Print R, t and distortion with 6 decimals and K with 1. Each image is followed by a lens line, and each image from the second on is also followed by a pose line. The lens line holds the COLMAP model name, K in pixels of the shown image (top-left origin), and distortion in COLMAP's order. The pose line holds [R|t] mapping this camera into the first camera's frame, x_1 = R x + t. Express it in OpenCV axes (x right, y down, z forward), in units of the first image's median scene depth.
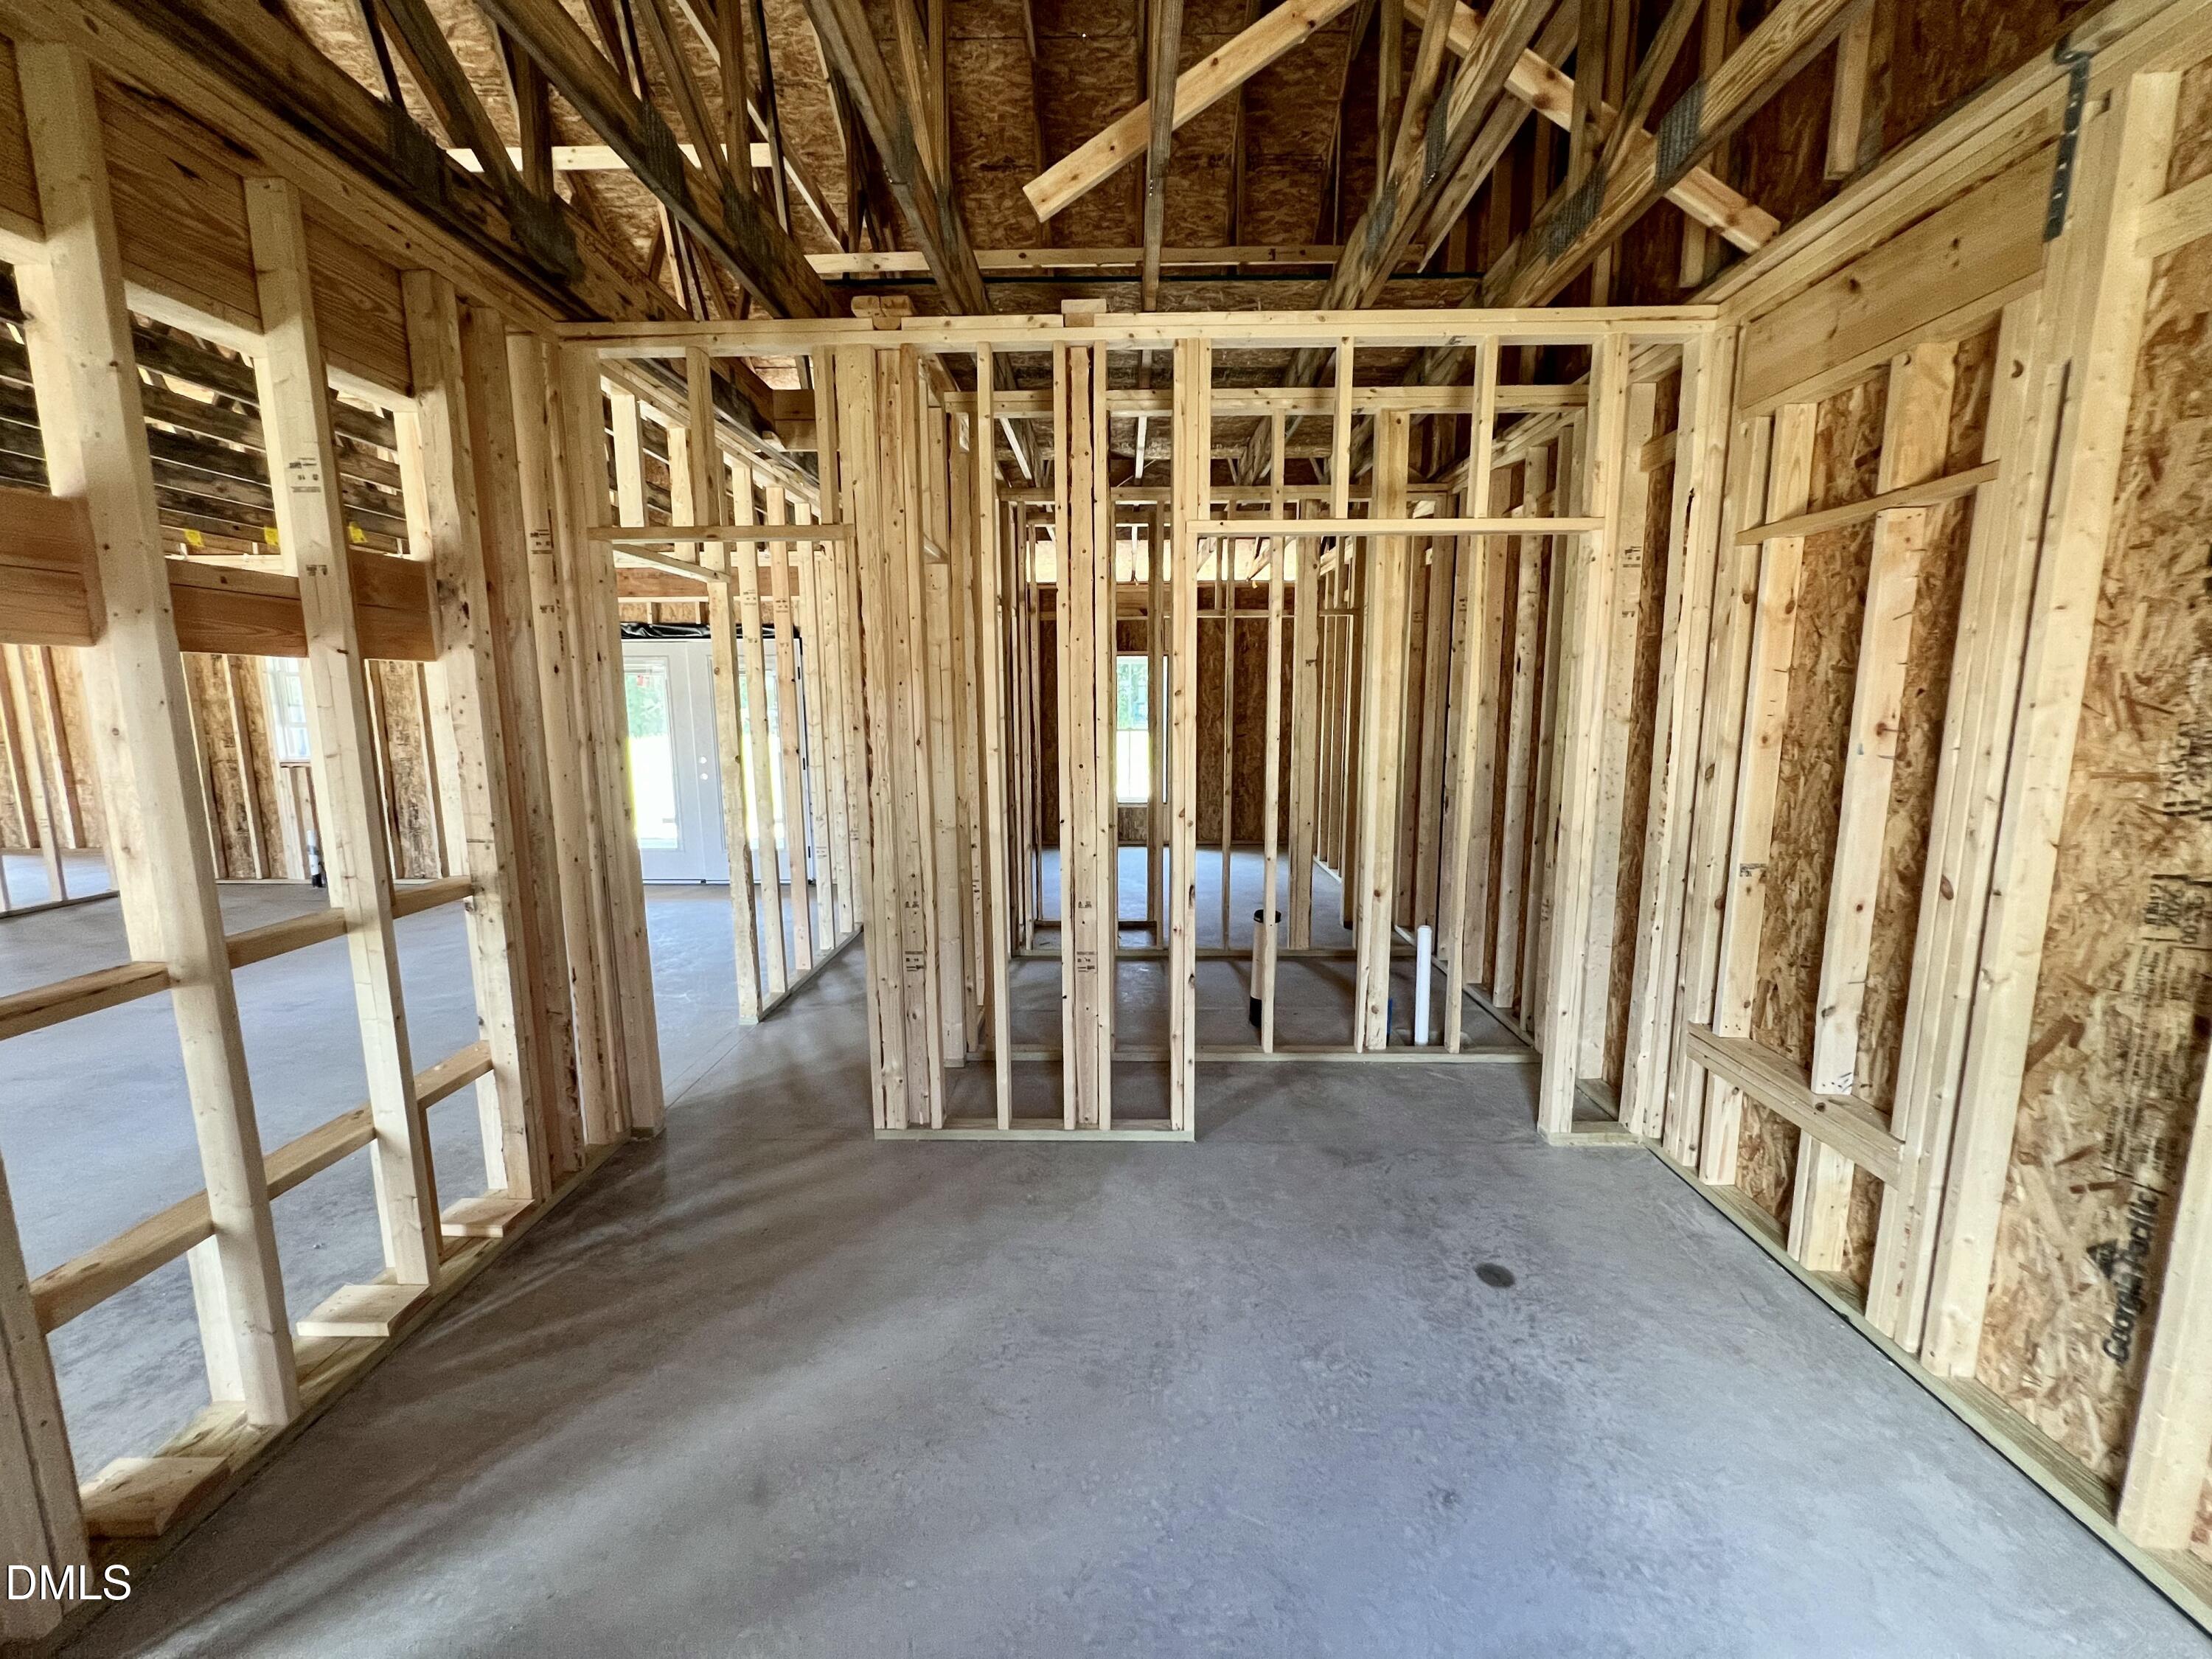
lens RADIAL K [[887.6, 0, 1110.0], [0, 887.6, 833.3], [0, 0, 1]] dist [-0.000644, 0.000444]
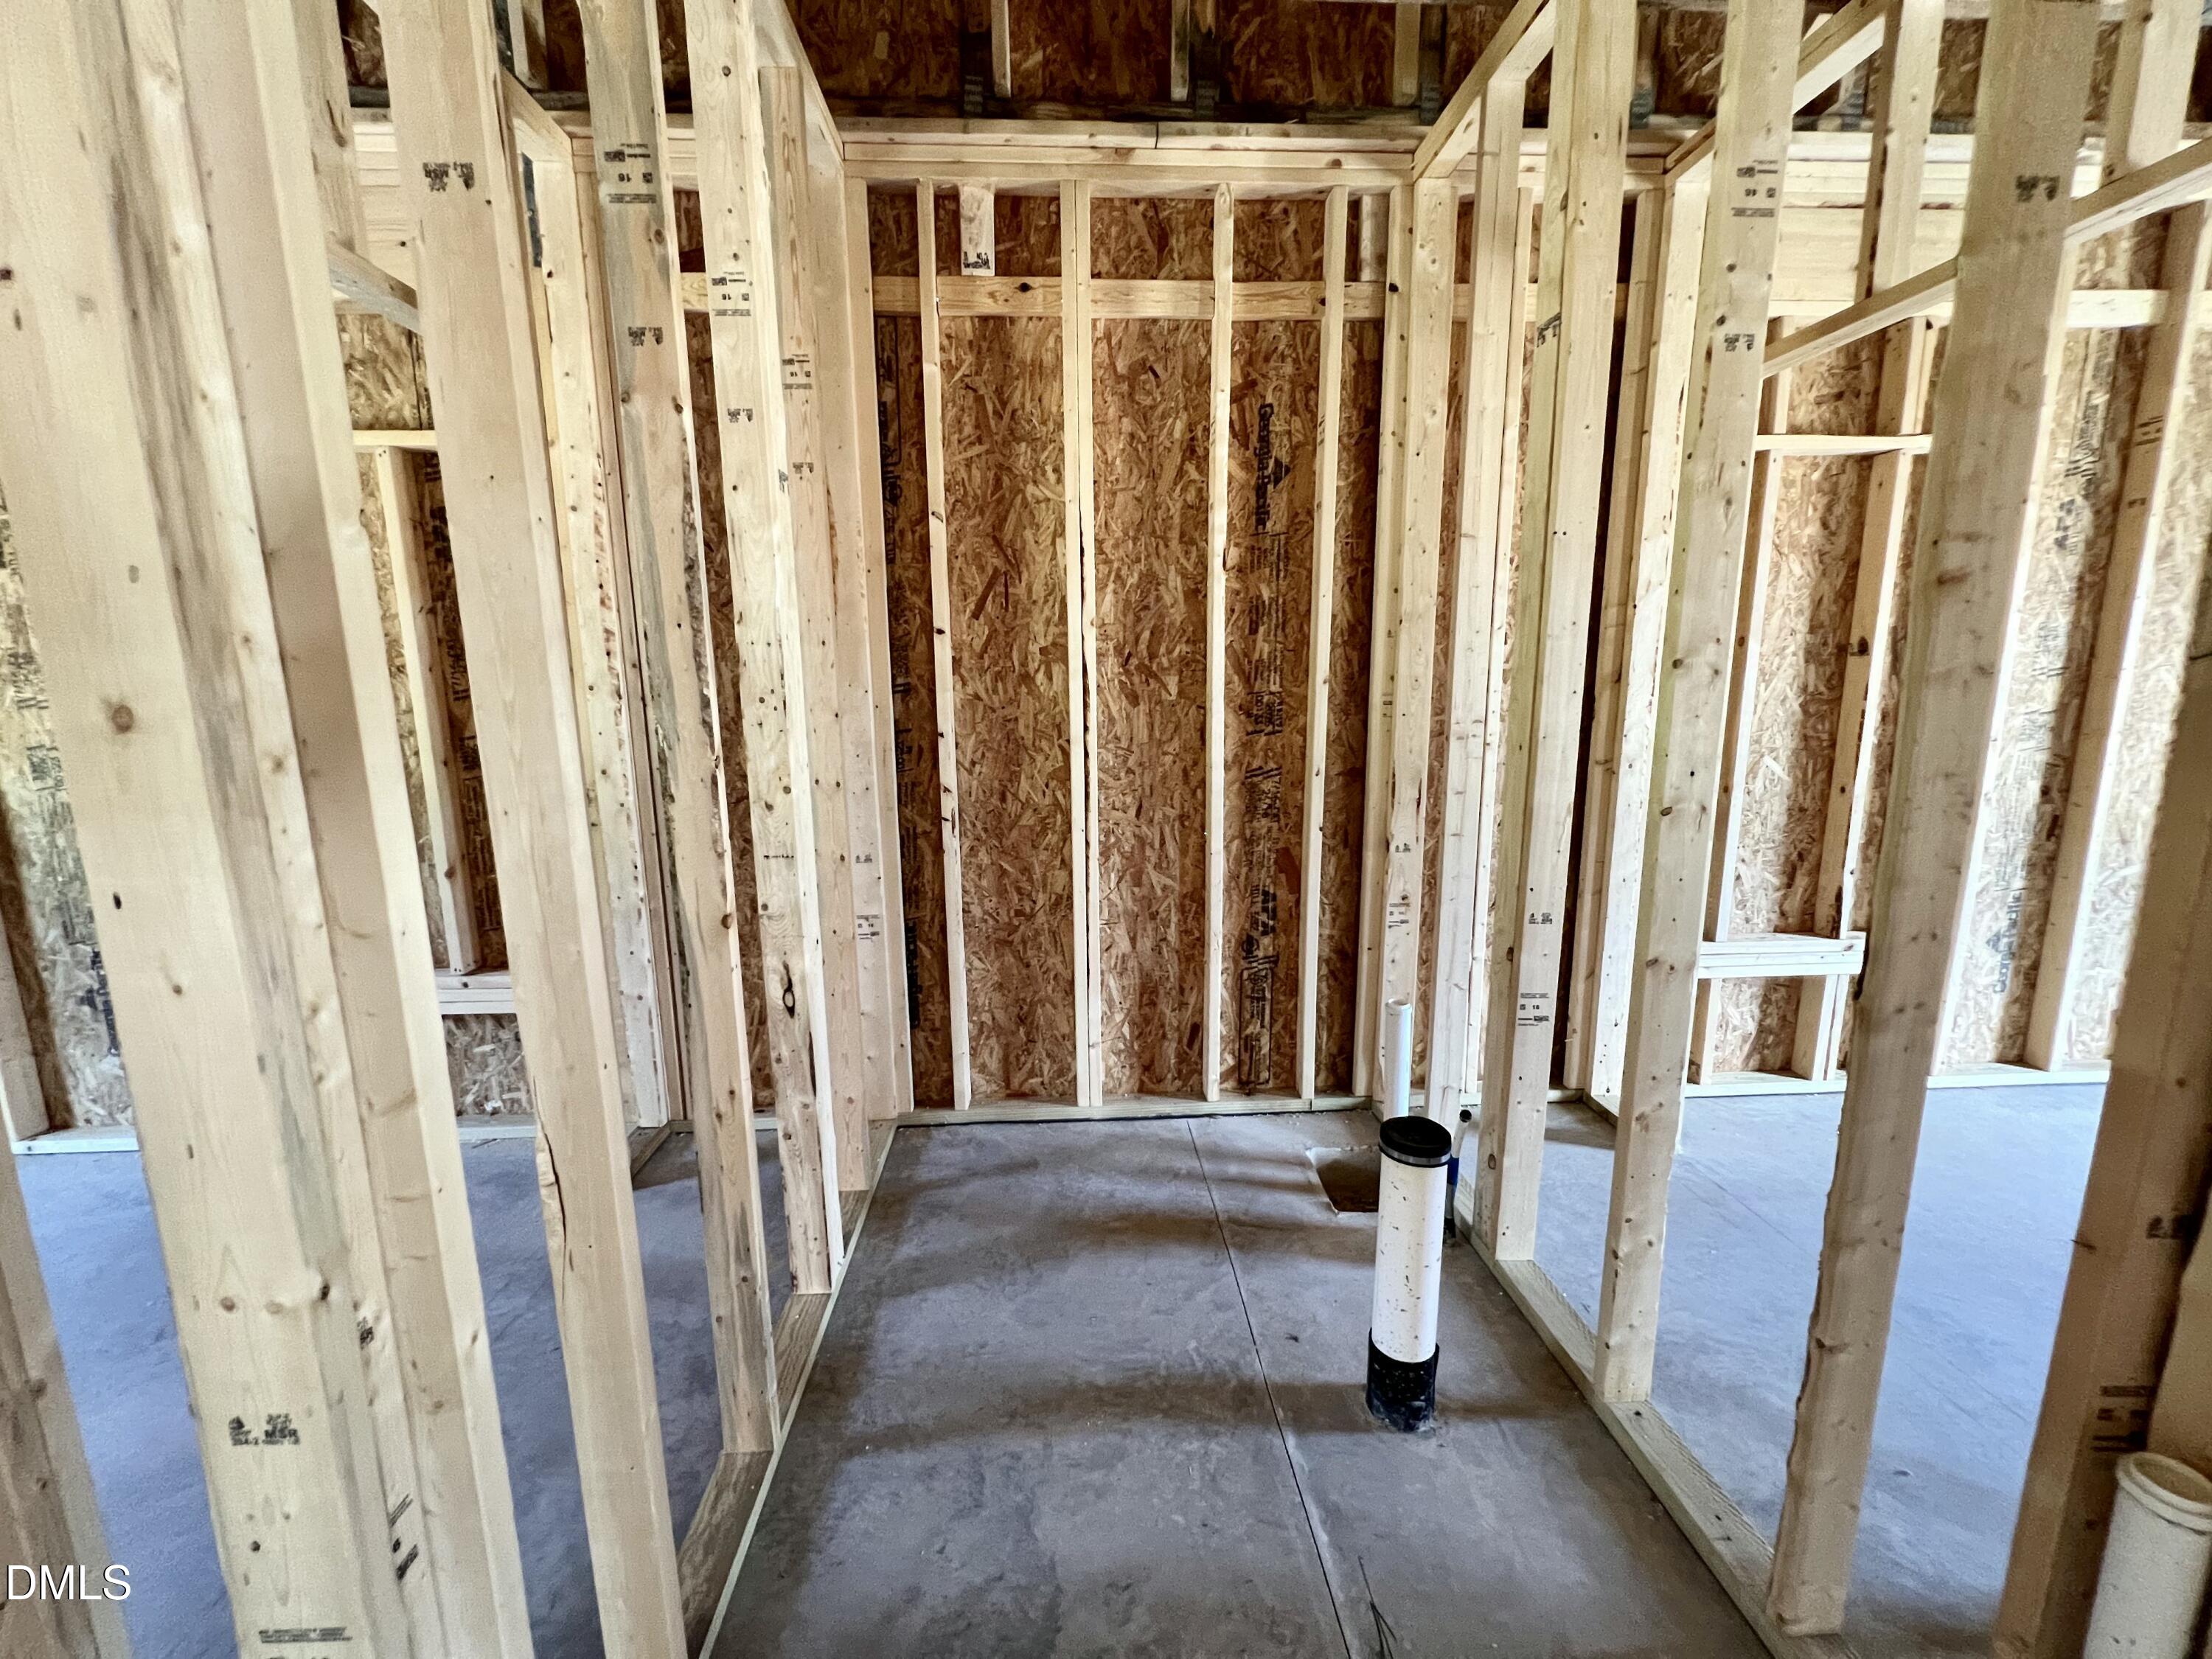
lens RADIAL K [[889.4, 0, 1109.0], [0, 889.4, 835.6], [0, 0, 1]] dist [0.000846, 0.000016]
pose [[-0.069876, -0.164024, 0.983978, -0.301332], [0.164037, 0.971073, 0.173522, -0.216598], [-0.983976, 0.173533, -0.040949, 1.985759]]
